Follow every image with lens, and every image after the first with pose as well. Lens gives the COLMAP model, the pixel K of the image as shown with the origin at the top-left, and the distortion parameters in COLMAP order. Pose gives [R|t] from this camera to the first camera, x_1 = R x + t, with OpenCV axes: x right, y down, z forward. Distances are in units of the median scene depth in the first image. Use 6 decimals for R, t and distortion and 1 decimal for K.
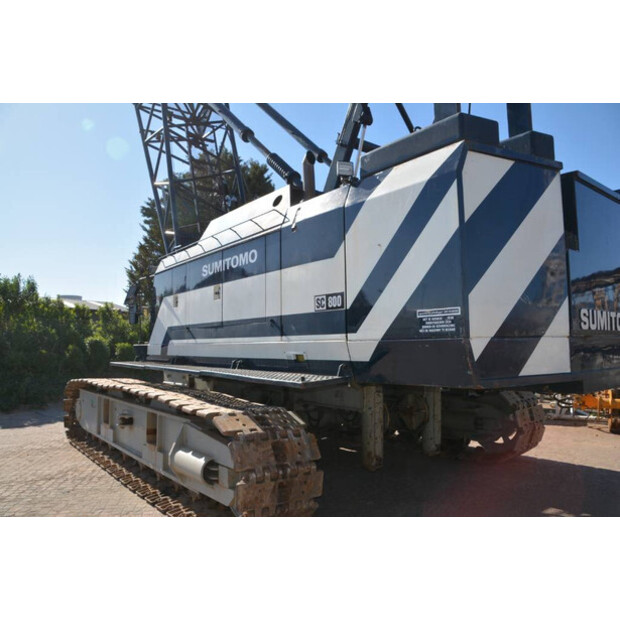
lens RADIAL K [[482.2, 0, 310.0], [0, 482.2, 310.0], [0, 0, 1]] dist [-0.150321, 0.093200]
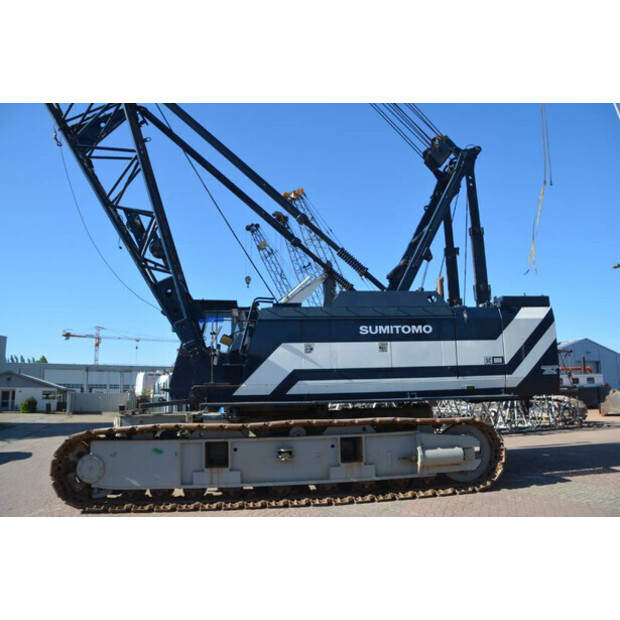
lens RADIAL K [[482.2, 0, 310.0], [0, 482.2, 310.0], [0, 0, 1]] dist [-0.150321, 0.093200]
pose [[0.522616, 0.121070, 0.843928, -1.946857], [-0.048278, 0.992480, -0.112485, 0.032517], [-0.851200, 0.018043, 0.524531, 0.519554]]
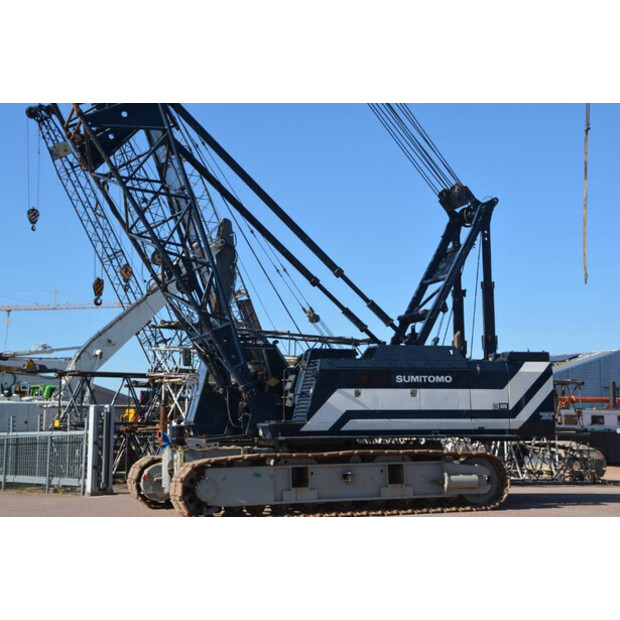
lens RADIAL K [[1091.9, 0, 310.0], [0, 1091.9, 310.0], [0, 0, 1]] dist [0.509099, 0.050746]
pose [[0.296749, 0.079591, 0.951633, -5.351260], [-0.069240, 0.995691, -0.061684, -0.082529], [-0.952442, -0.047586, 0.300981, 0.168023]]
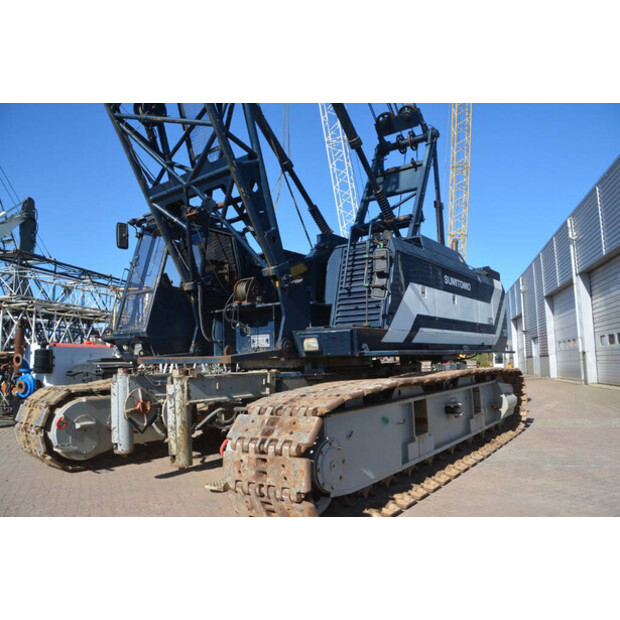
lens RADIAL K [[482.2, 0, 310.0], [0, 482.2, 310.0], [0, 0, 1]] dist [-0.150321, 0.093200]
pose [[-0.276647, 0.095868, 0.956178, -1.805934], [-0.066578, 0.990708, -0.118593, 0.243016], [-0.958663, -0.096468, -0.267694, 2.241737]]
